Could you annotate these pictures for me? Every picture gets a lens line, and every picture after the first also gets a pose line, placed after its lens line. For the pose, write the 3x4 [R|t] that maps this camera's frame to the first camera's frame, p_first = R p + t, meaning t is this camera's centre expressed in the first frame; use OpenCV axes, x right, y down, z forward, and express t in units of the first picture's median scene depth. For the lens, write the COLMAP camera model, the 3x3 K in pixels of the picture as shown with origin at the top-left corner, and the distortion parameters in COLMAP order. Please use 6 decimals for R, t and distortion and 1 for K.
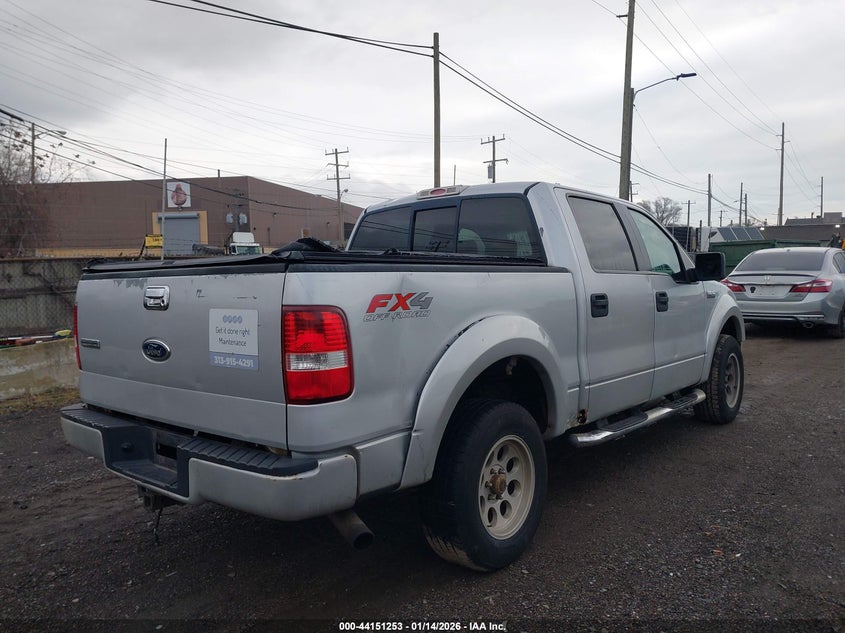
lens RADIAL K [[661.2, 0, 422.5], [0, 661.2, 316.5], [0, 0, 1]] dist [0.014223, 0.010851]
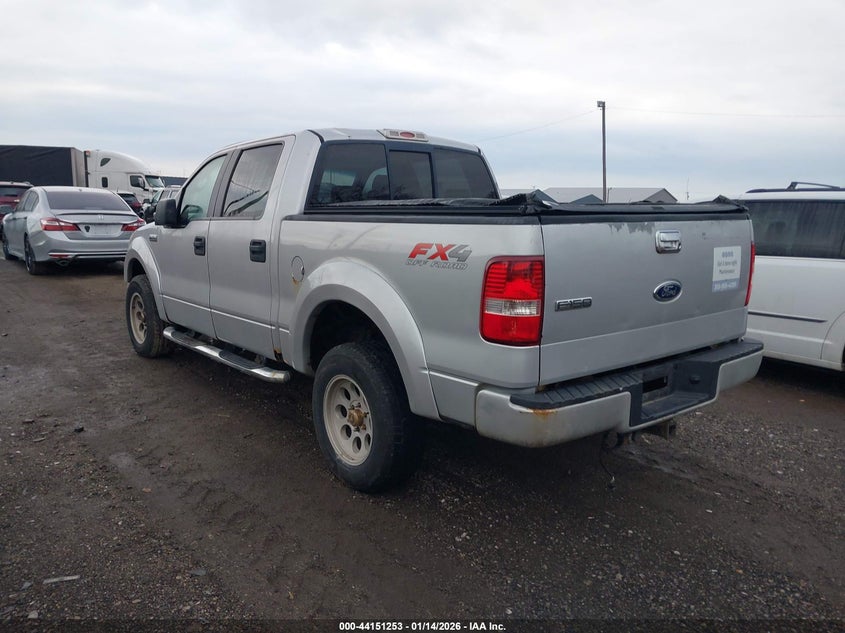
lens RADIAL K [[661.2, 0, 422.5], [0, 661.2, 316.5], [0, 0, 1]] dist [0.014223, 0.010851]
pose [[0.182313, -0.137363, 0.973598, -1.408525], [0.045569, 0.990310, 0.131188, -0.061724], [-0.982184, 0.020448, 0.186806, 1.106278]]
